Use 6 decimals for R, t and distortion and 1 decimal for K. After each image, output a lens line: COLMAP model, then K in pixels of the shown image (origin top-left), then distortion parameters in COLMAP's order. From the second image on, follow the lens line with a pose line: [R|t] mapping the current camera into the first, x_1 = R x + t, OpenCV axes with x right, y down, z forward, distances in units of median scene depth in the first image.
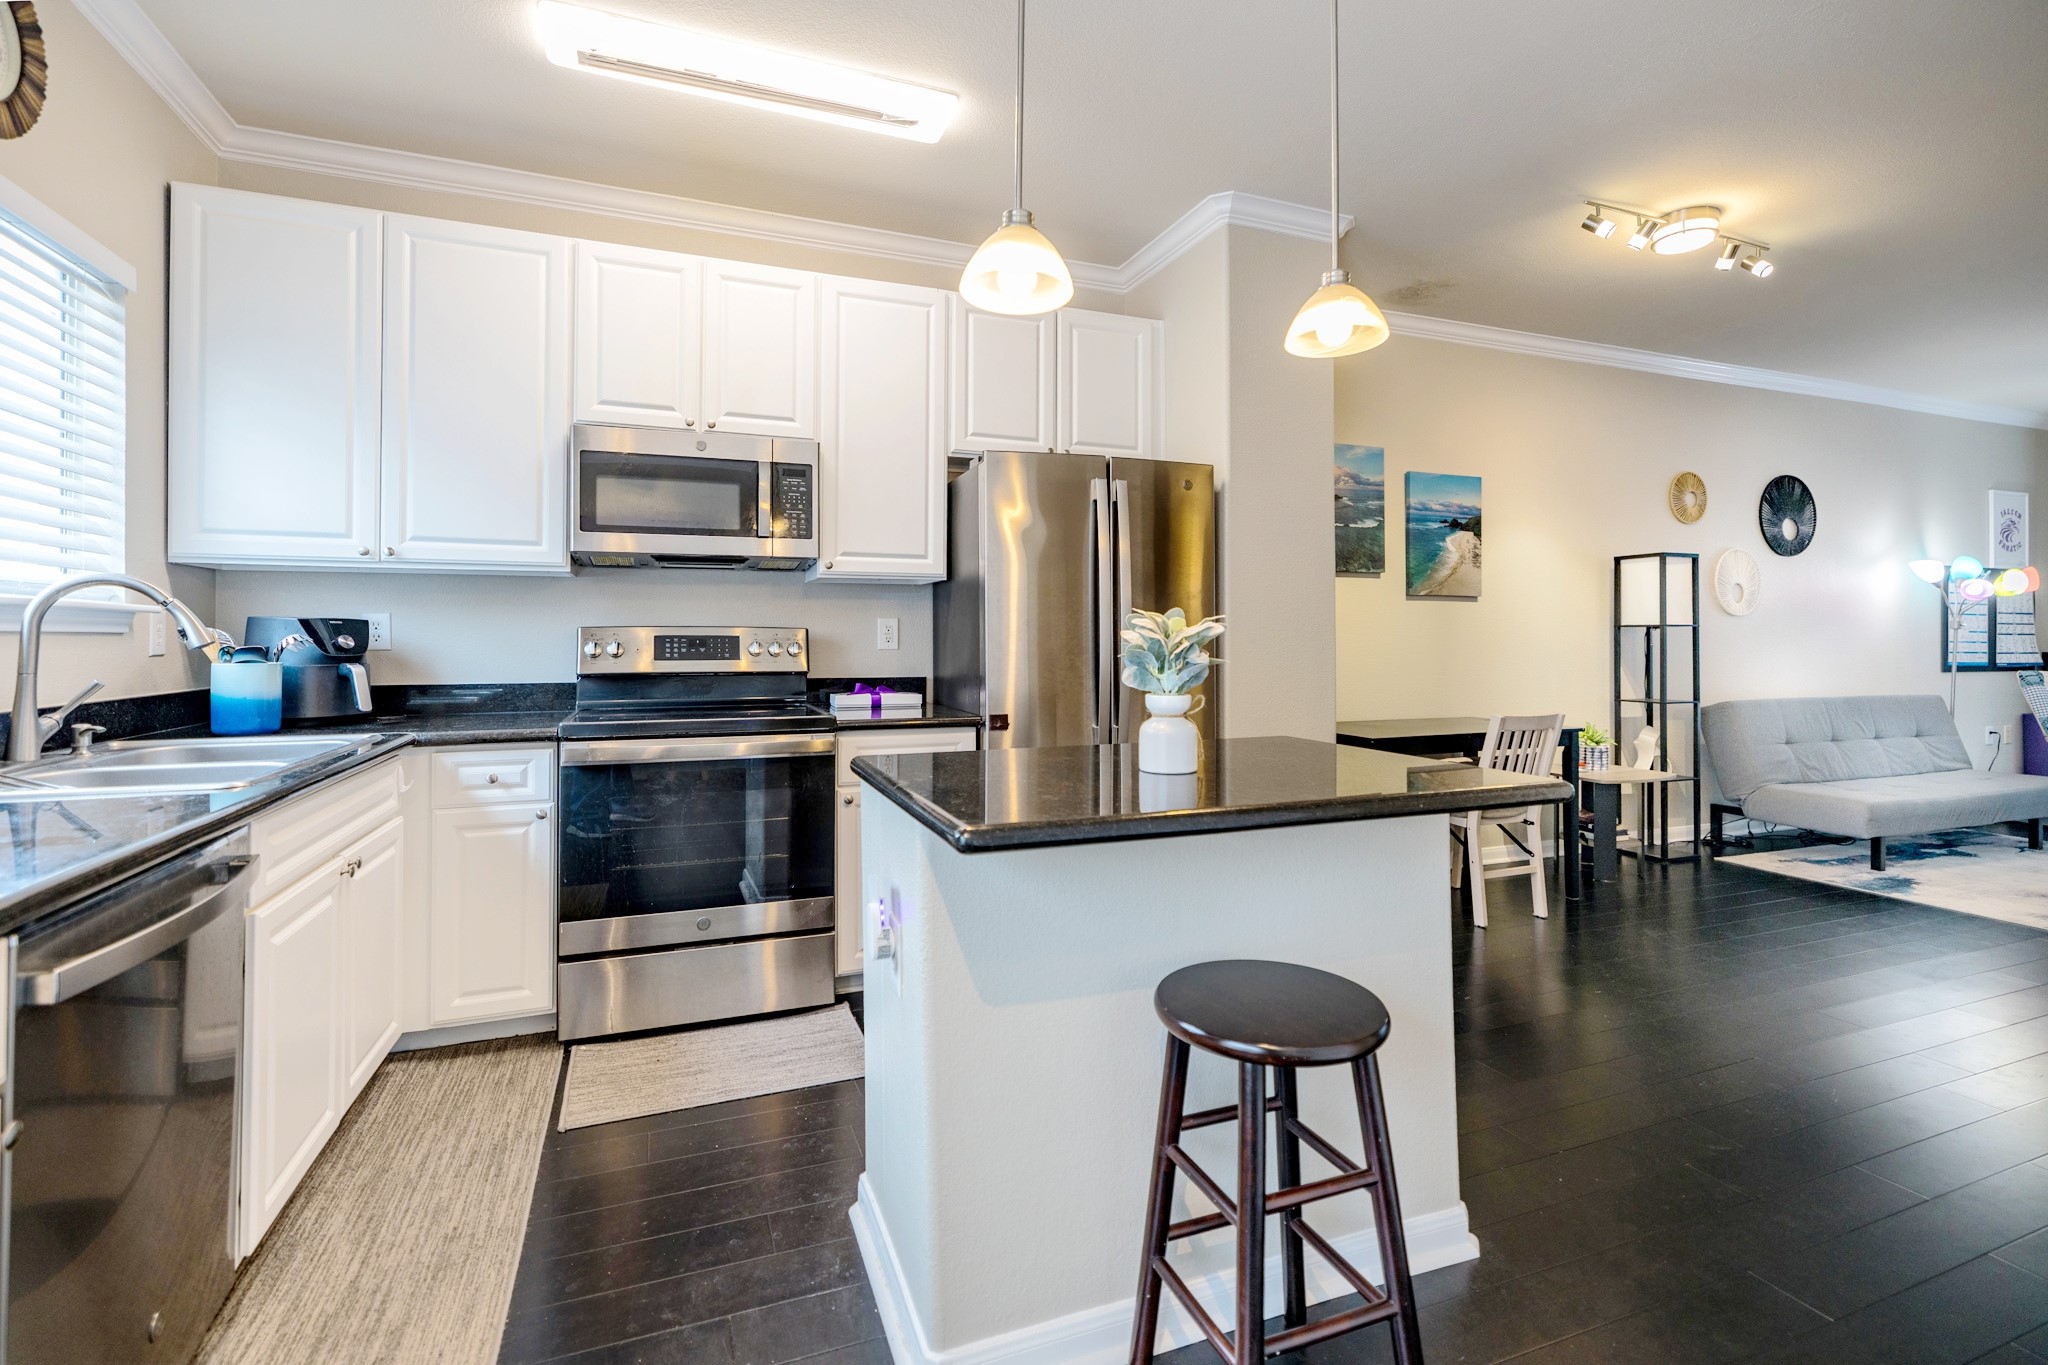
lens RADIAL K [[882.8, 0, 1007.4], [0, 882.8, 623.2], [0, 0, 1]] dist [0.003407, -0.001499]
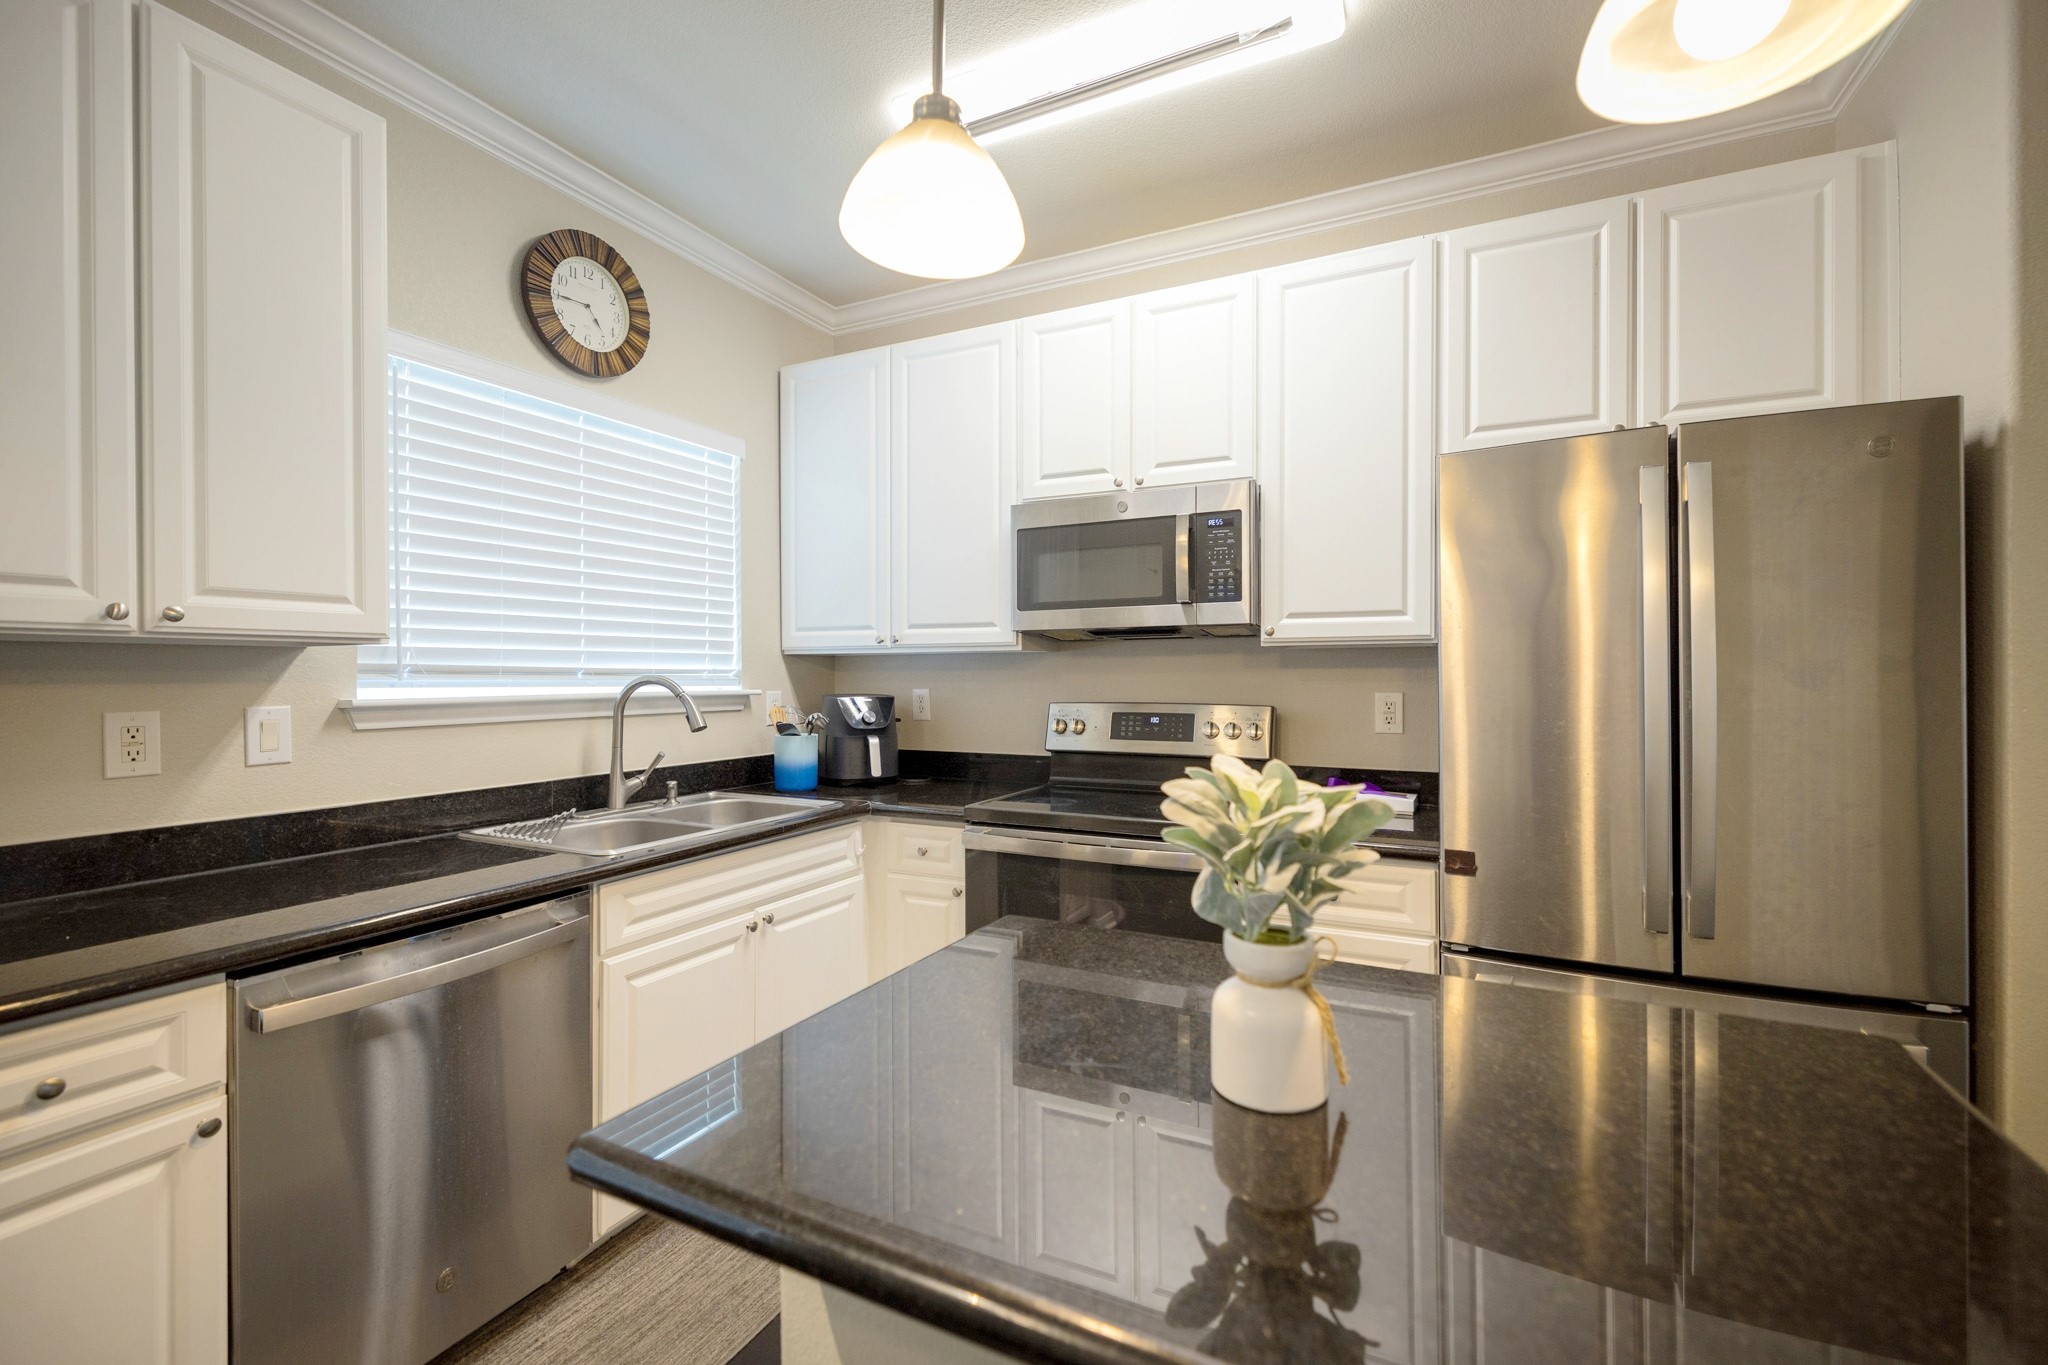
lens RADIAL K [[882.8, 0, 1042.3], [0, 882.8, 673.7], [0, 0, 1]] dist [0.003407, -0.001499]
pose [[0.694624, -0.003852, -0.719363, 0.234123], [0.016340, 0.999812, 0.010424, -0.039229], [0.719187, -0.018995, 0.694557, 0.294450]]
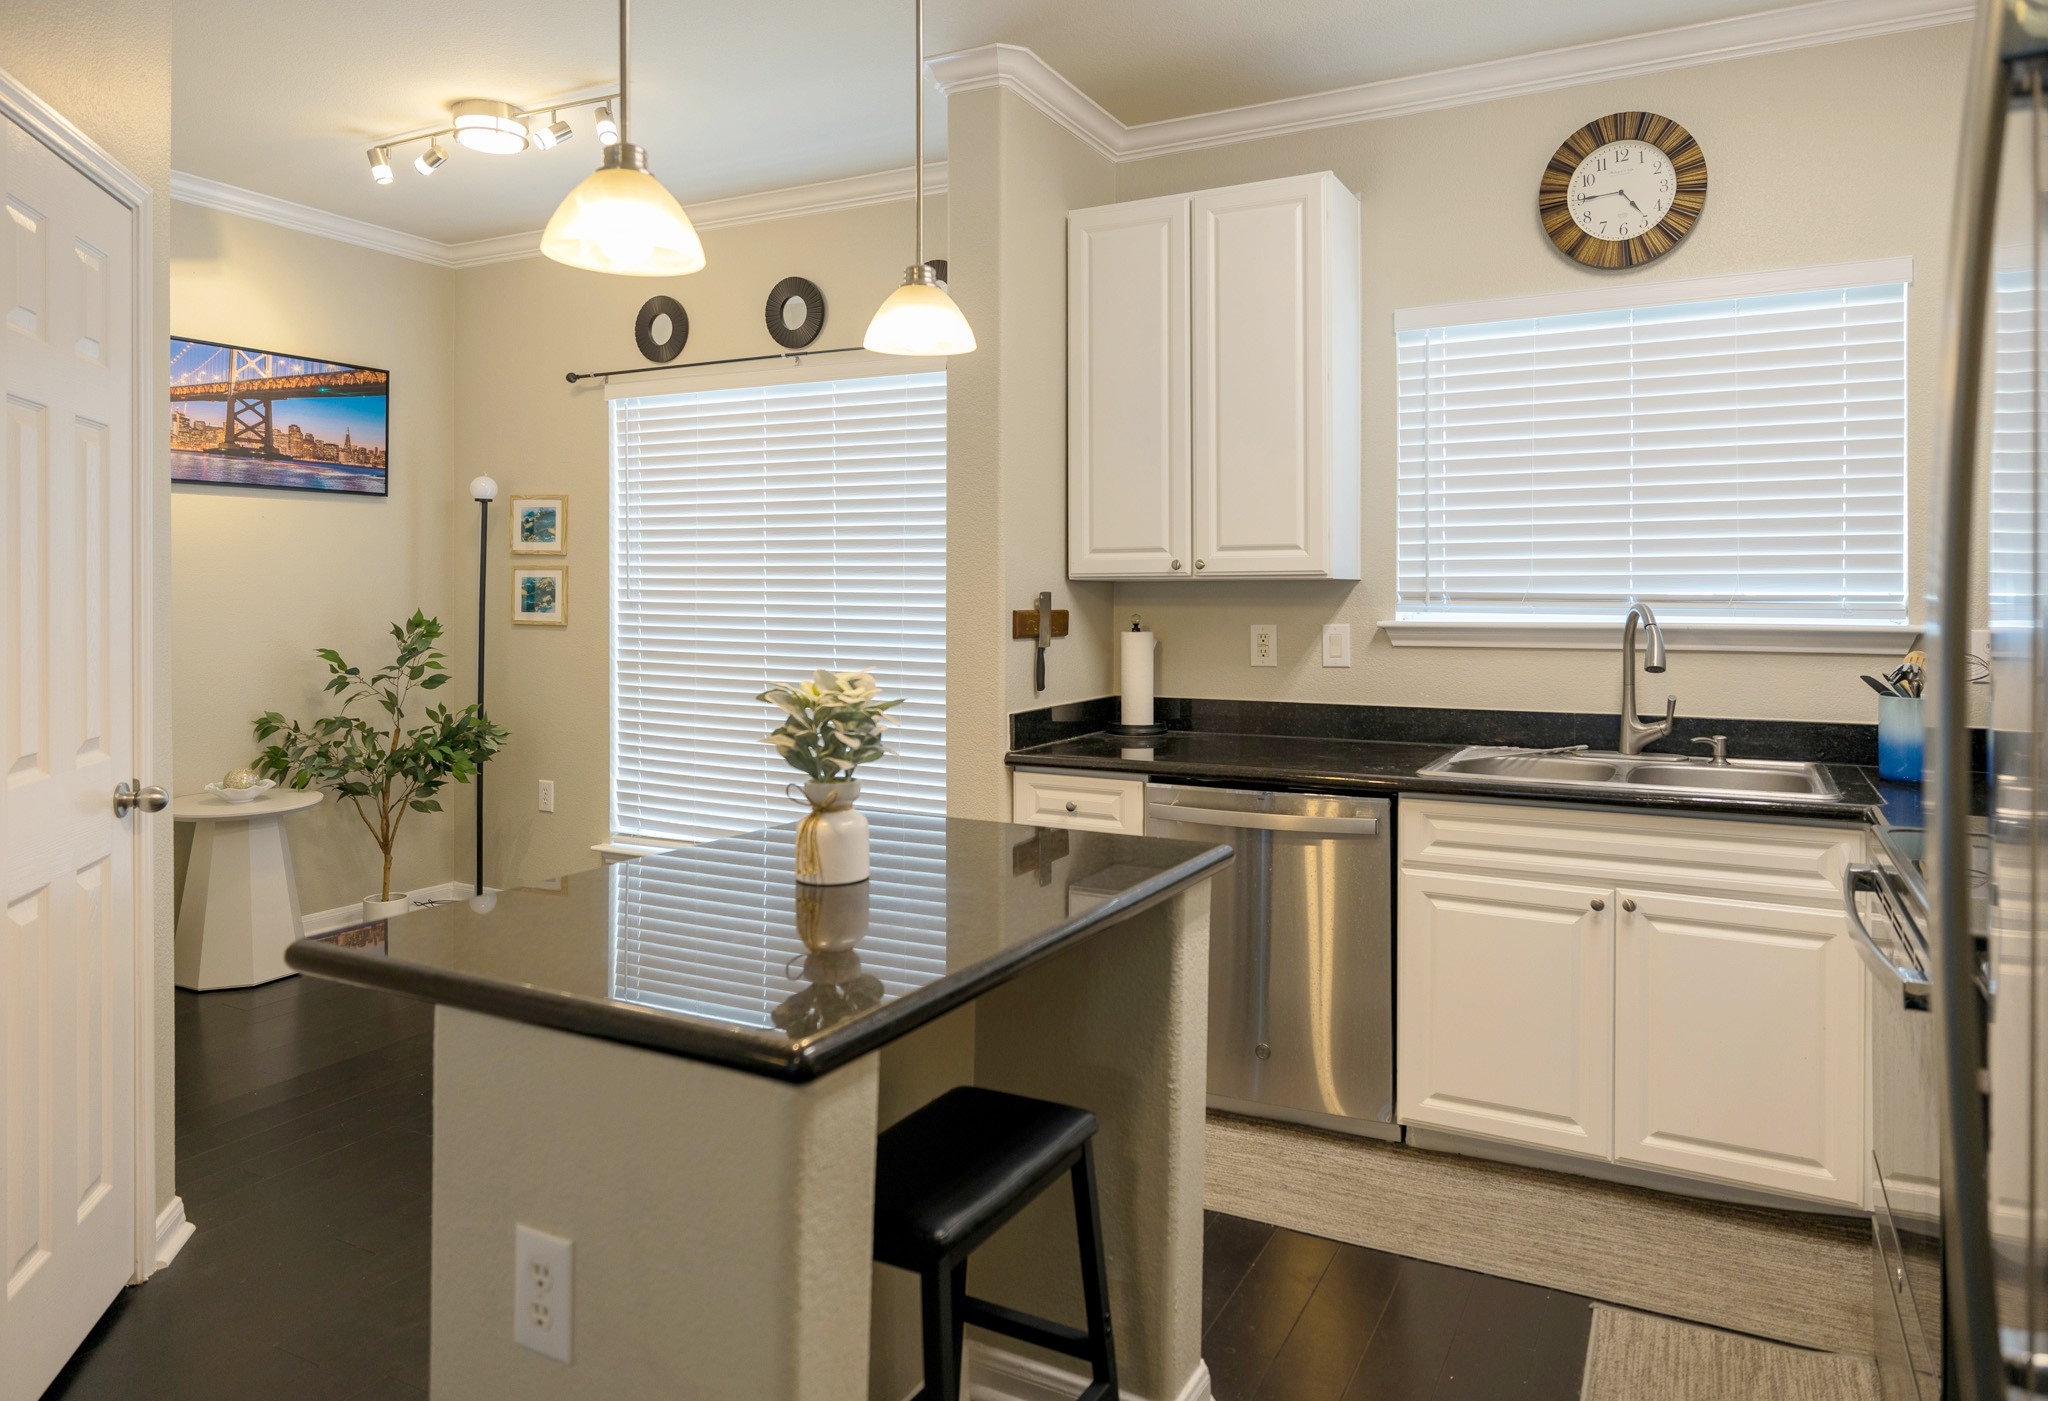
lens RADIAL K [[1285.8, 0, 1111.5], [0, 1285.8, 600.8], [0, 0, 1]] dist [0.012645, -0.006374]
pose [[-0.716598, 0.003661, -0.697477, 0.411597], [0.011351, 0.999915, -0.006414, -0.035760], [0.697394, -0.012514, -0.716579, 1.046689]]
